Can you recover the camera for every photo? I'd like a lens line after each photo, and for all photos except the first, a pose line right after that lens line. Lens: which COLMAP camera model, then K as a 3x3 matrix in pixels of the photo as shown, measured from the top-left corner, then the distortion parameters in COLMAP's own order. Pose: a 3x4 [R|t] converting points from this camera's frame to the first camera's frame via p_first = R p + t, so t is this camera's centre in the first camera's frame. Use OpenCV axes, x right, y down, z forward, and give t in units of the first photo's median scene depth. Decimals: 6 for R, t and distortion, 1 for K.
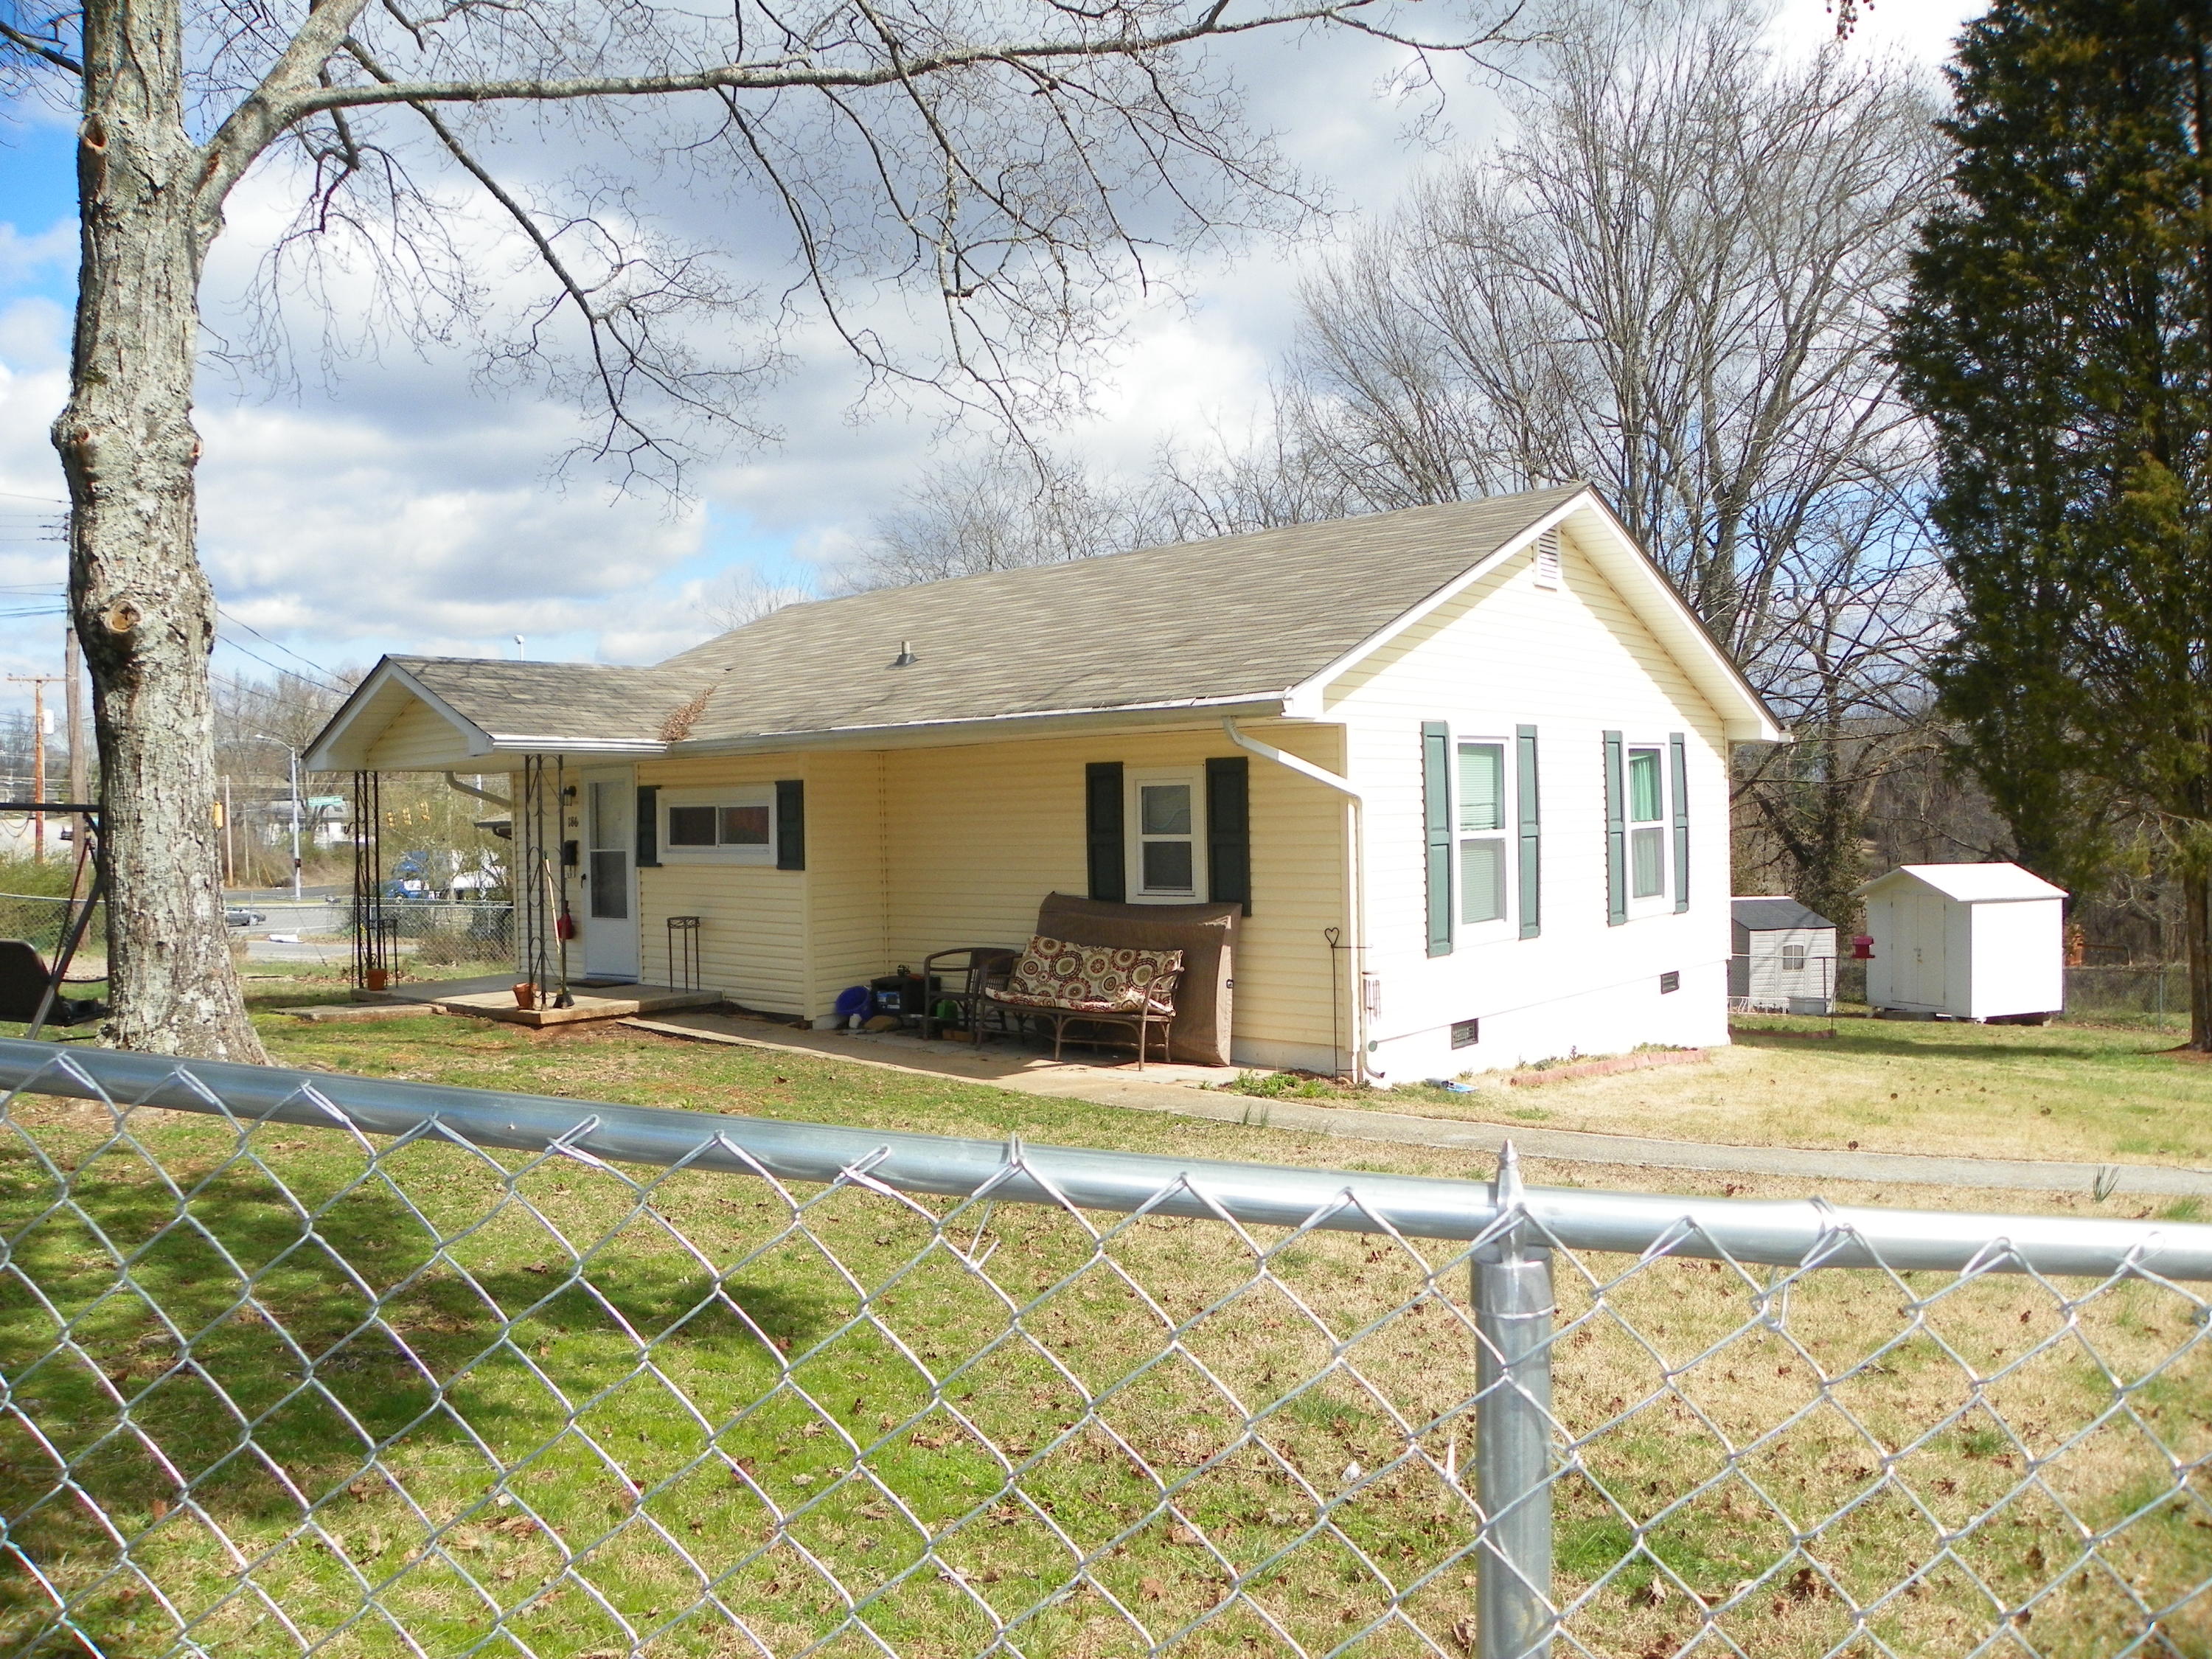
lens RADIAL K [[1662.3, 0, 1106.0], [0, 1662.3, 829.5], [0, 0, 1]] dist [-0.116815, 0.007949]
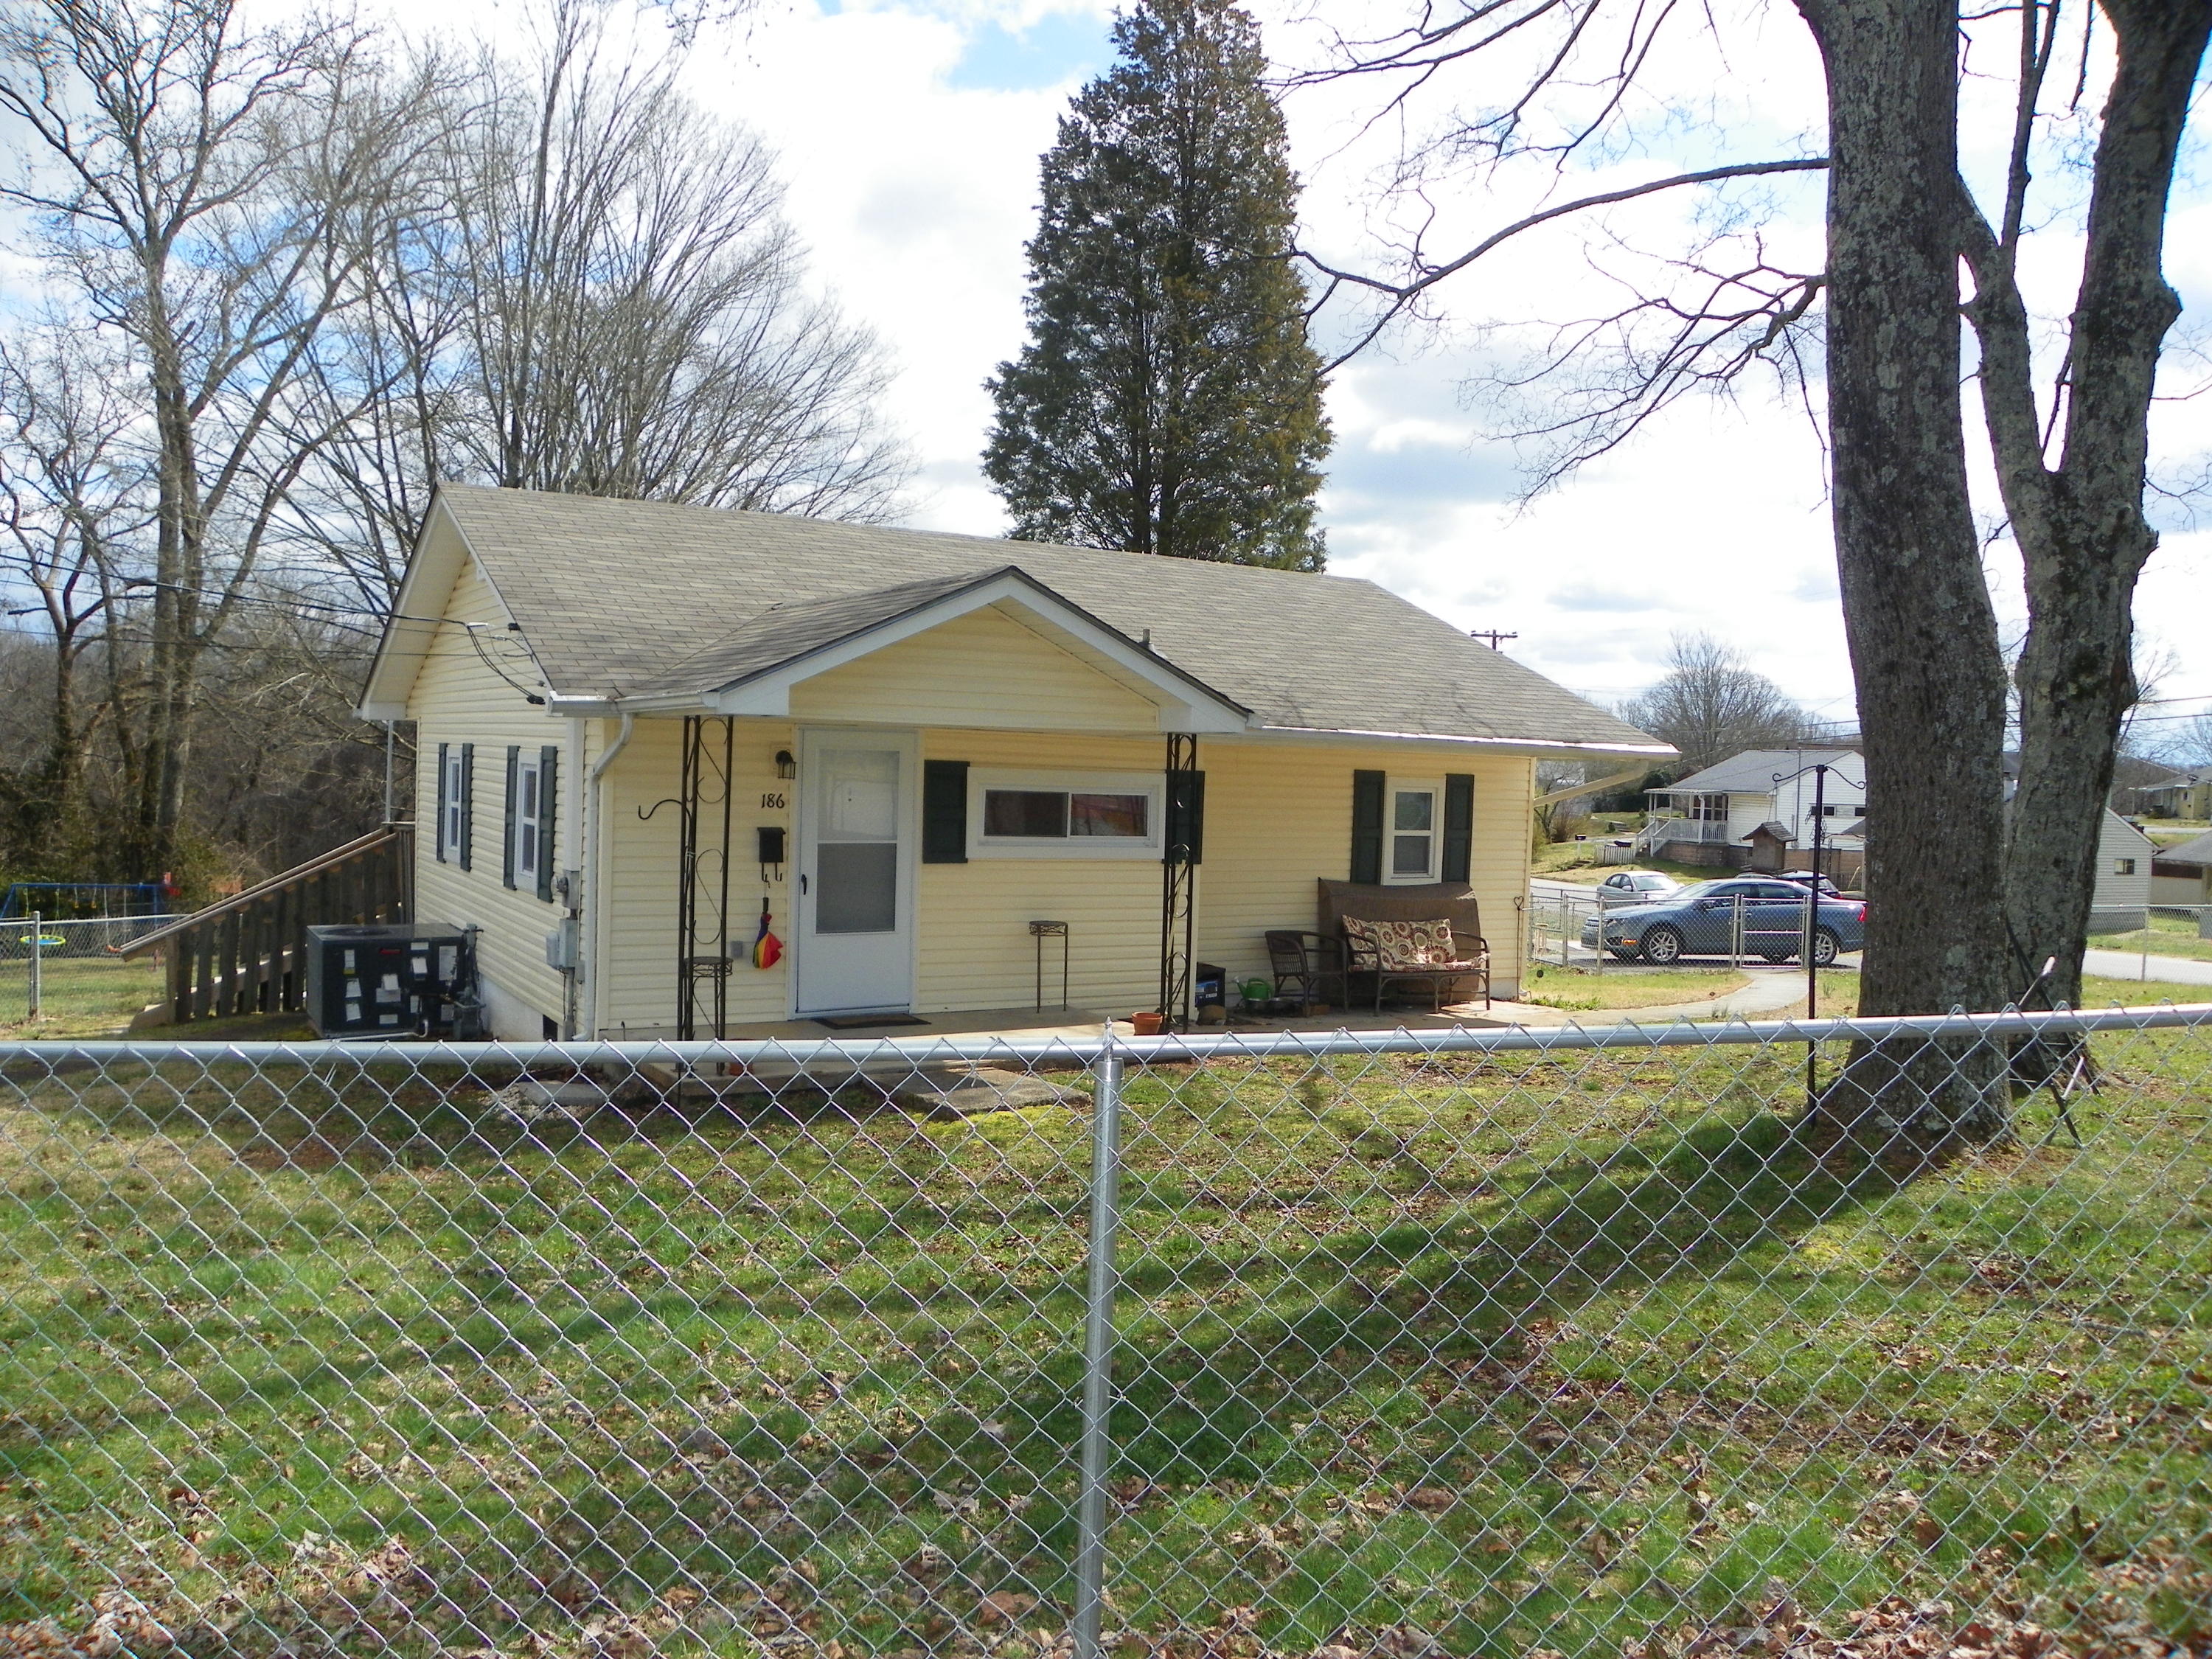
lens RADIAL K [[1662.3, 0, 1106.0], [0, 1662.3, 829.5], [0, 0, 1]] dist [-0.116815, 0.007949]
pose [[0.296763, -0.003404, 0.954945, -1.041382], [-0.026432, 0.999581, 0.011777, -0.005234], [-0.954585, -0.028736, 0.296549, 0.703817]]
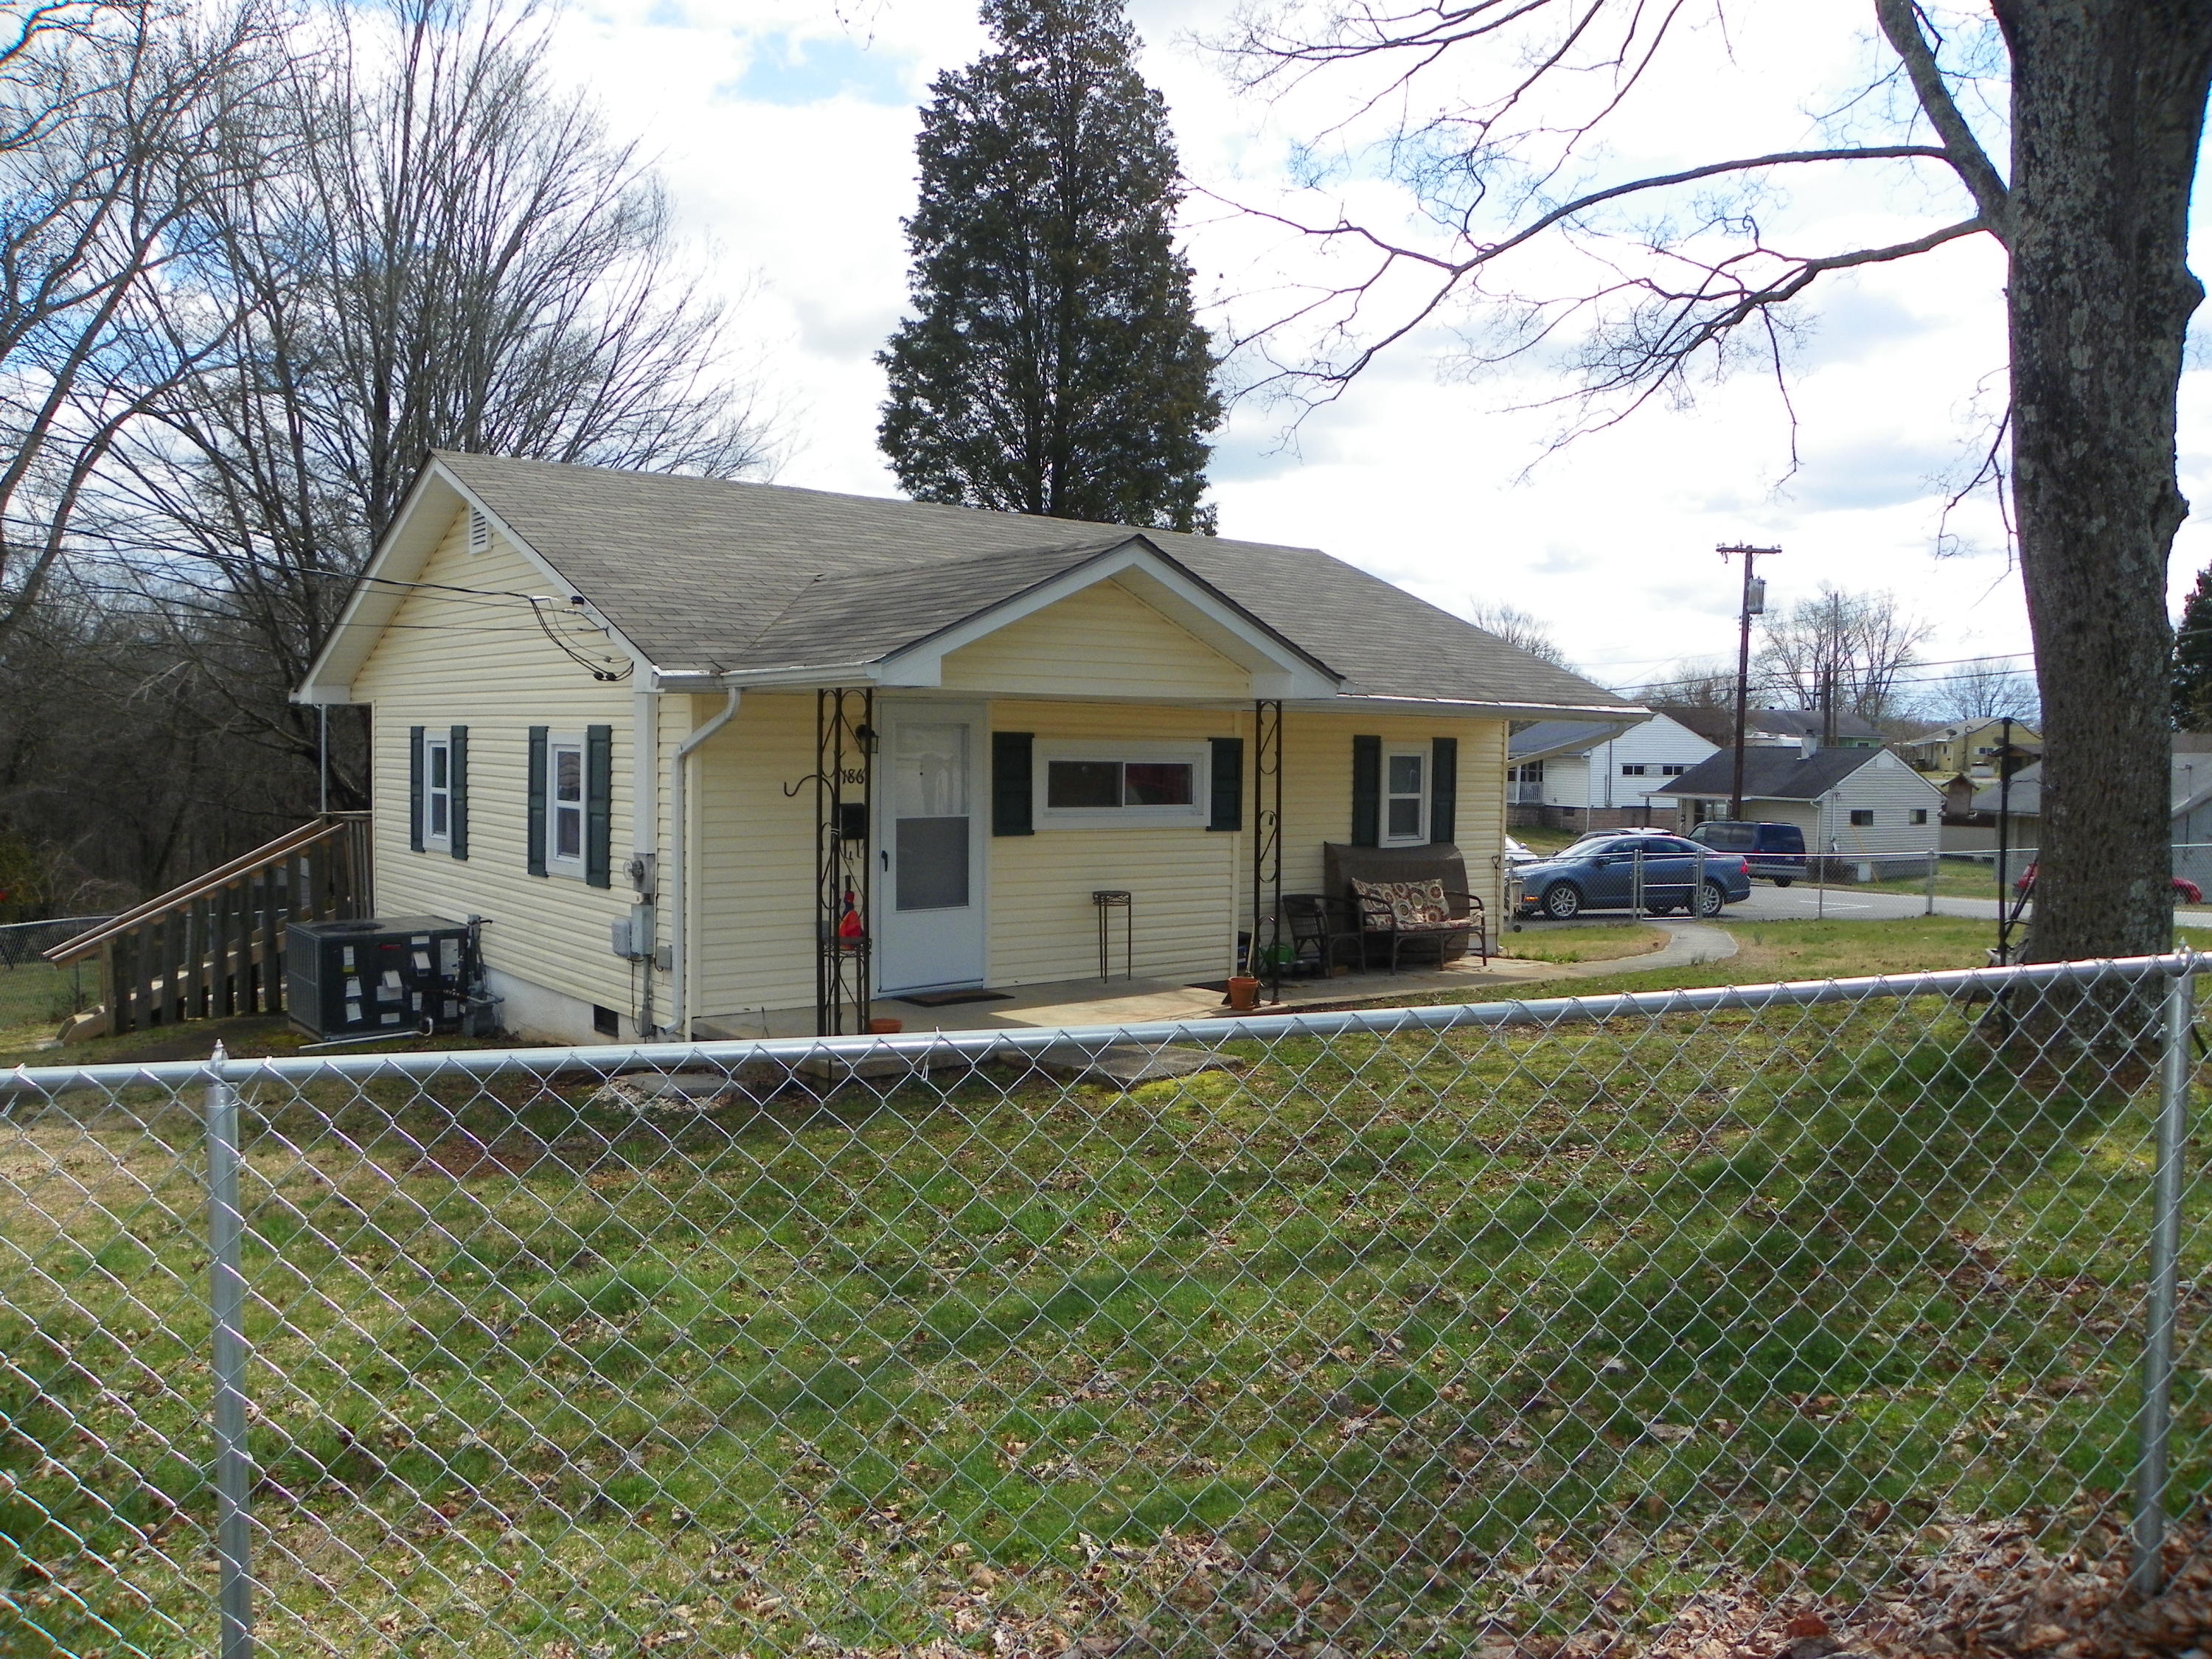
lens RADIAL K [[1656.9, 0, 1102.6], [0, 1656.9, 819.3], [0, 0, 1]] dist [-0.160401, 0.132644]
pose [[0.171235, -0.017939, 0.985067, -1.070870], [-0.002506, 0.999823, 0.018643, -0.000067], [-0.985227, -0.005661, 0.171160, 0.840868]]
